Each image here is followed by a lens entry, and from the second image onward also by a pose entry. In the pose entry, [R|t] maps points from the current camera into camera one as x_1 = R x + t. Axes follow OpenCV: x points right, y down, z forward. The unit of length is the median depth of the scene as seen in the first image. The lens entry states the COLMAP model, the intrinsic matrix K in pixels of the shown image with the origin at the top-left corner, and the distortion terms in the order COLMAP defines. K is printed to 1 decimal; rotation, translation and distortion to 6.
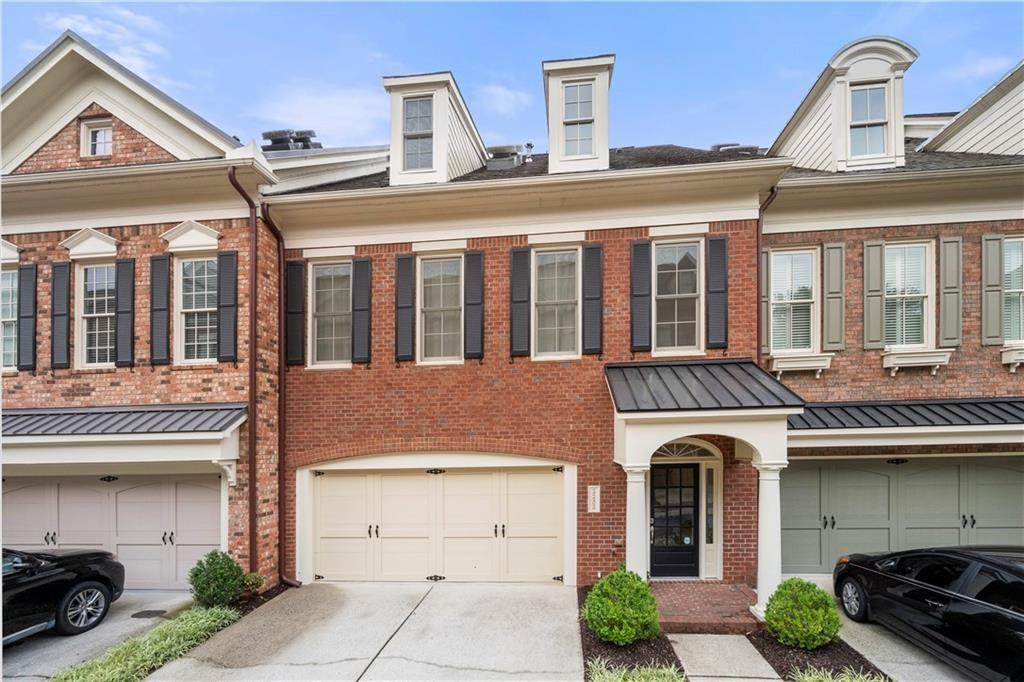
lens RADIAL K [[423.9, 0, 478.9], [0, 423.9, 344.4], [0, 0, 1]] dist [-0.000998, -0.000318]
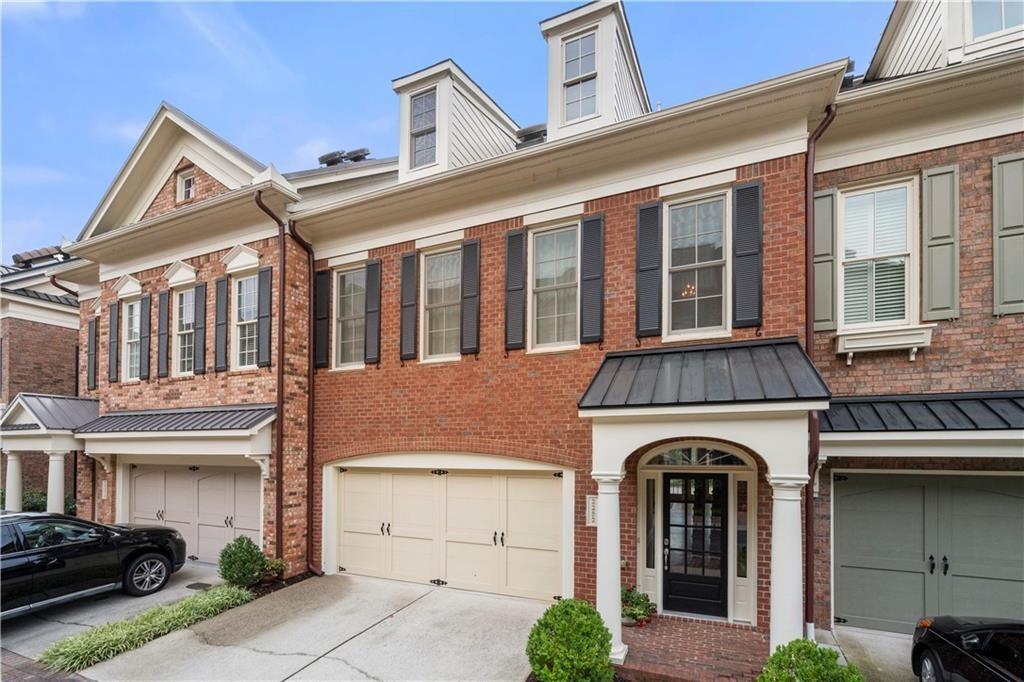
lens RADIAL K [[423.9, 0, 478.9], [0, 423.9, 344.4], [0, 0, 1]] dist [-0.000998, -0.000318]
pose [[0.956347, -0.050603, -0.287819, 0.285142], [0.051157, 0.998675, -0.005600, 0.018538], [0.287721, -0.009368, 0.957669, 0.102101]]
